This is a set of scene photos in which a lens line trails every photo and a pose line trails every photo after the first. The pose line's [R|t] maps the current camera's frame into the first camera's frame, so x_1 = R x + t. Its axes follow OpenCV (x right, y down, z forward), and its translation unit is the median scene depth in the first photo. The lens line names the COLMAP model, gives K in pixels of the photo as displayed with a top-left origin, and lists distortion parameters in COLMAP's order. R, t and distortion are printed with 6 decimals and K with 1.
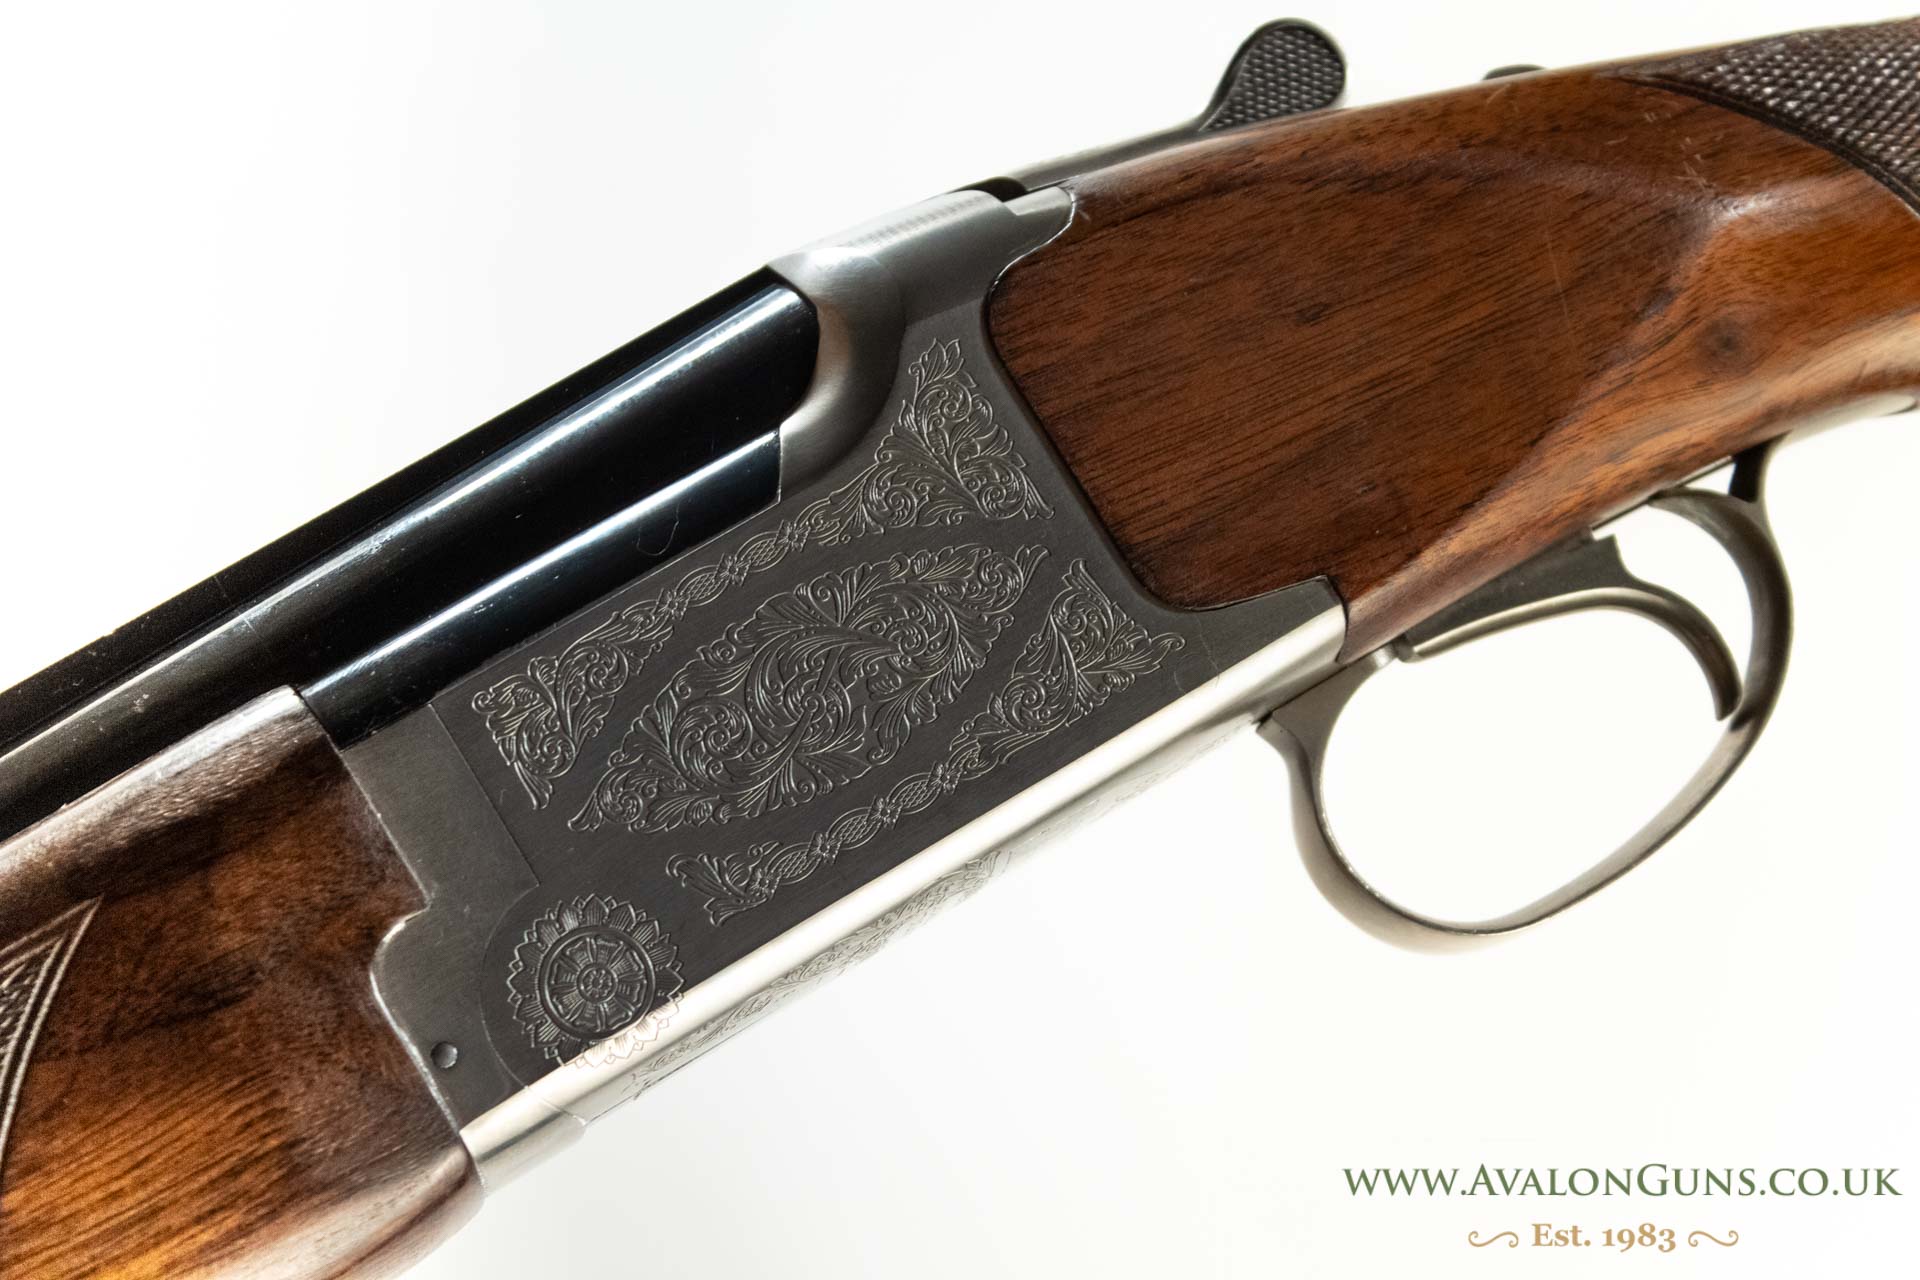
lens RADIAL K [[4526.0, 0, 959.2], [0, 4526.0, 641.3], [0, 0, 1]] dist [0.323169, 0.000000]
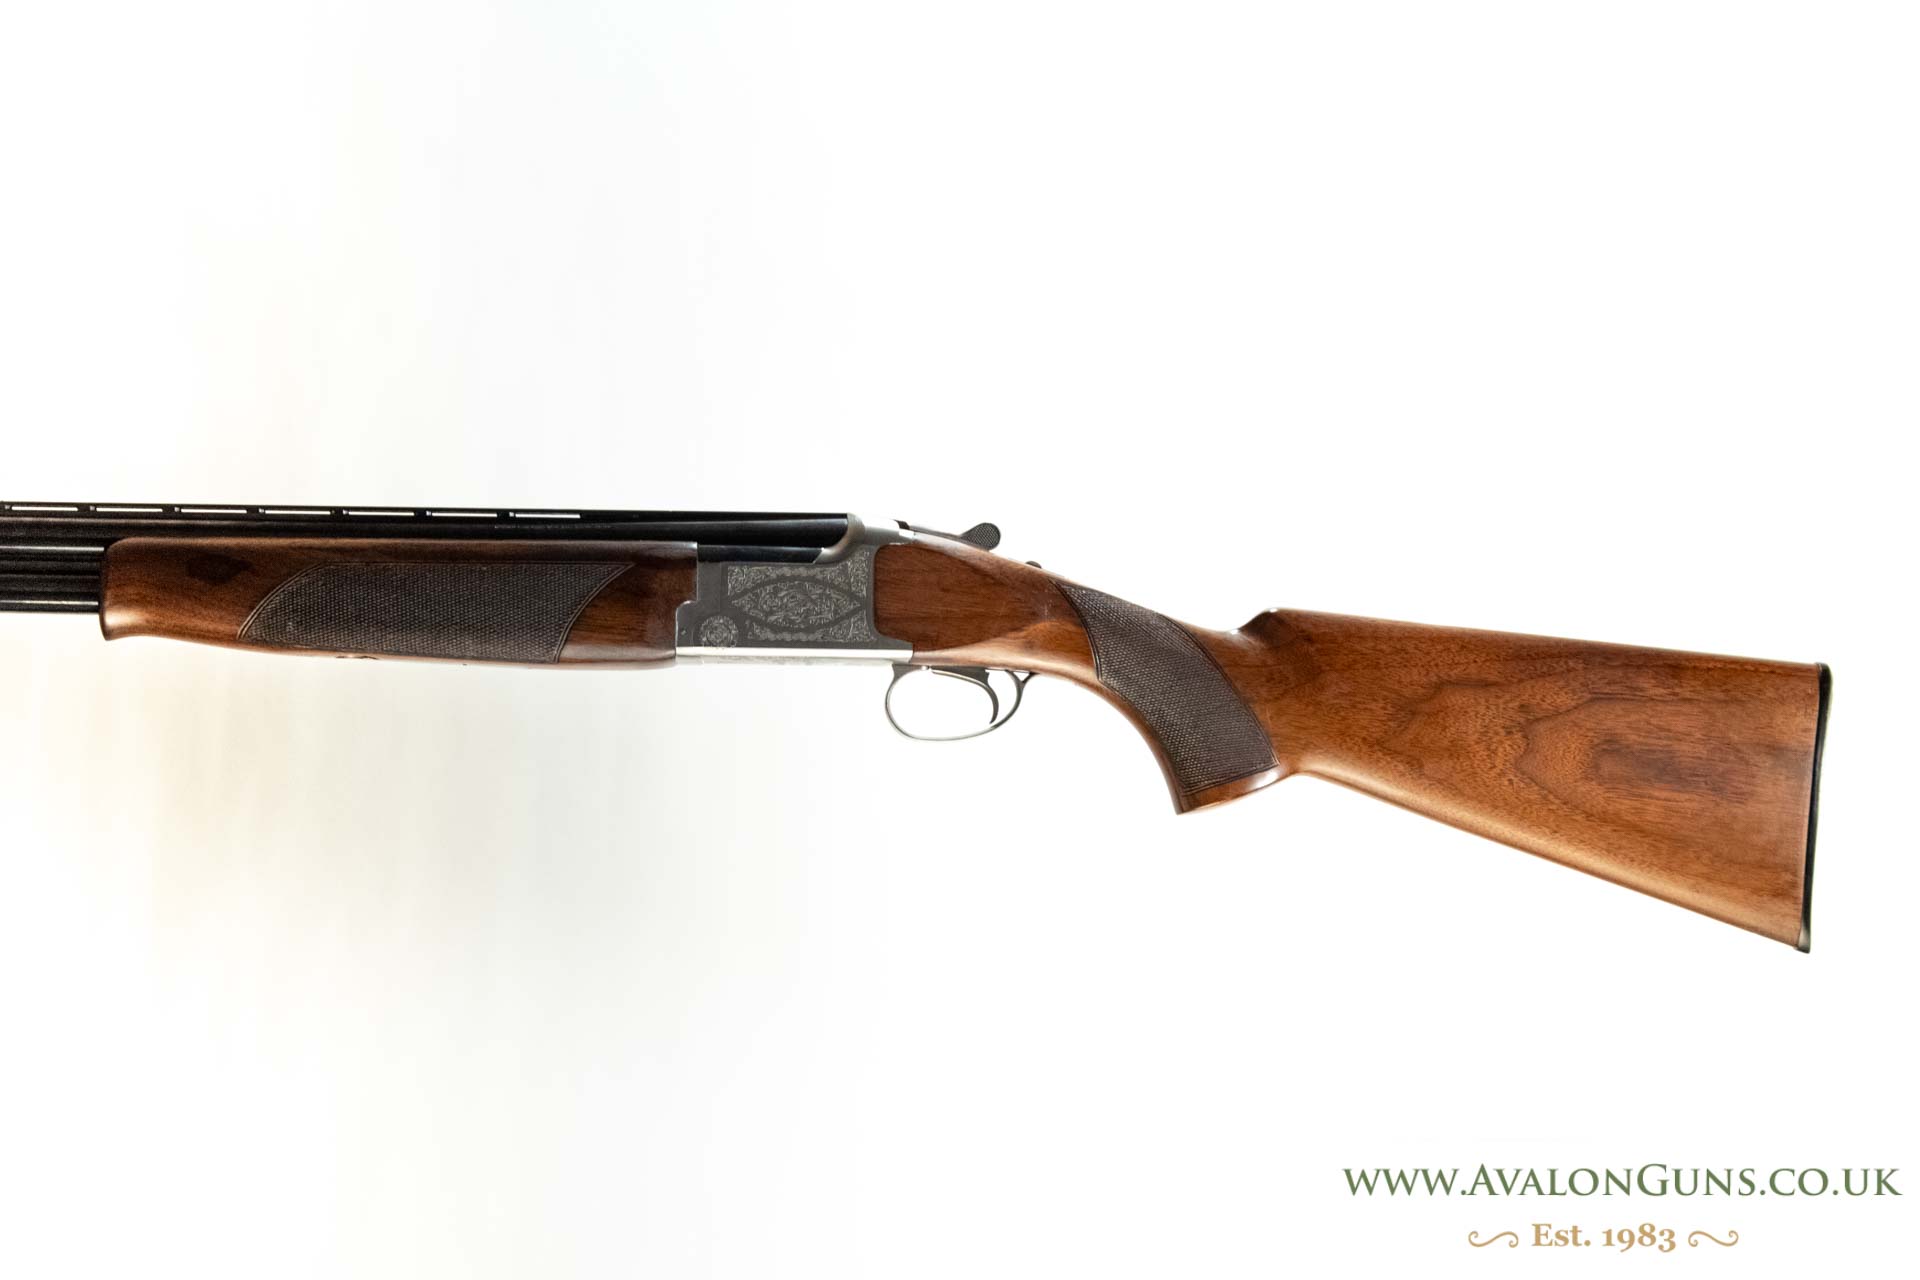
lens RADIAL K [[4387.4, 0, 960.6], [0, 4387.4, 639.2], [0, 0, 1]] dist [0.040618, 0.000000]
pose [[0.844699, 0.514898, -0.146163, 0.735299], [-0.510692, 0.857077, 0.067914, -0.328185], [0.160241, 0.017277, 0.986927, -3.146803]]
